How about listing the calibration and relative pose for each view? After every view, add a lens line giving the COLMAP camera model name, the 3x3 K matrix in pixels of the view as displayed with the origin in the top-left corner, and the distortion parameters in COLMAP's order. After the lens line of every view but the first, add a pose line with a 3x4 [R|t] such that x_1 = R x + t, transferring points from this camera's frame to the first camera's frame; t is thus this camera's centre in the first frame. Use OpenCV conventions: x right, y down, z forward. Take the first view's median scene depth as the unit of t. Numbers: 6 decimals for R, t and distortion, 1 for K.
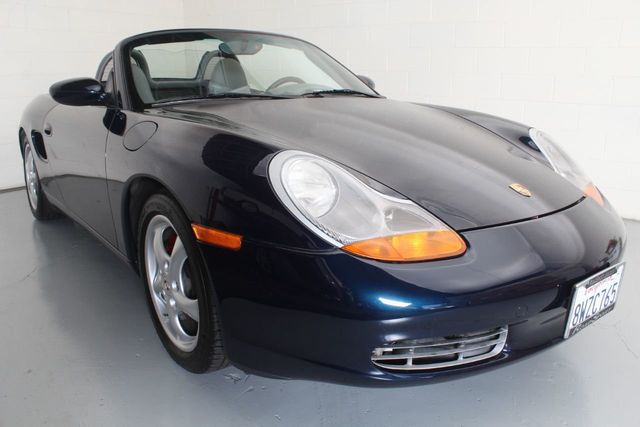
lens RADIAL K [[519.9, 0, 322.6], [0, 519.9, 215.5], [0, 0, 1]] dist [-0.084982, 0.004907]
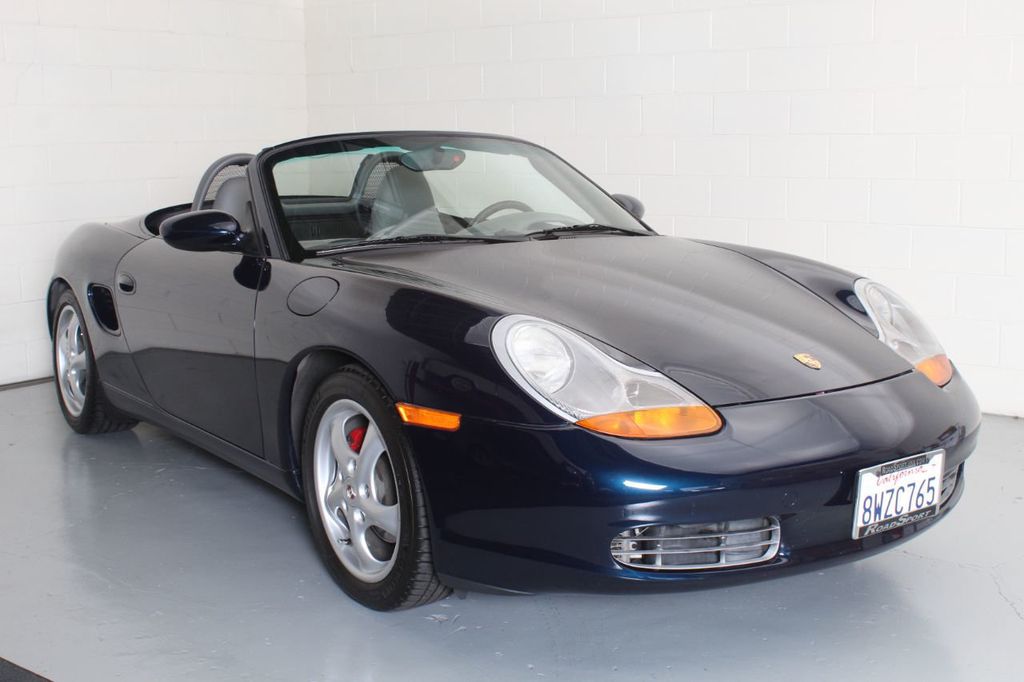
lens RADIAL K [[1633.2, 0, 512.0], [0, 1633.2, 341.0], [0, 0, 1]] dist [0.028132, 0.016902]
pose [[0.999141, -0.008959, -0.040472, 0.033523], [0.004514, 0.994075, -0.108604, 0.179751], [0.041205, 0.108328, 0.993261, -1.429225]]
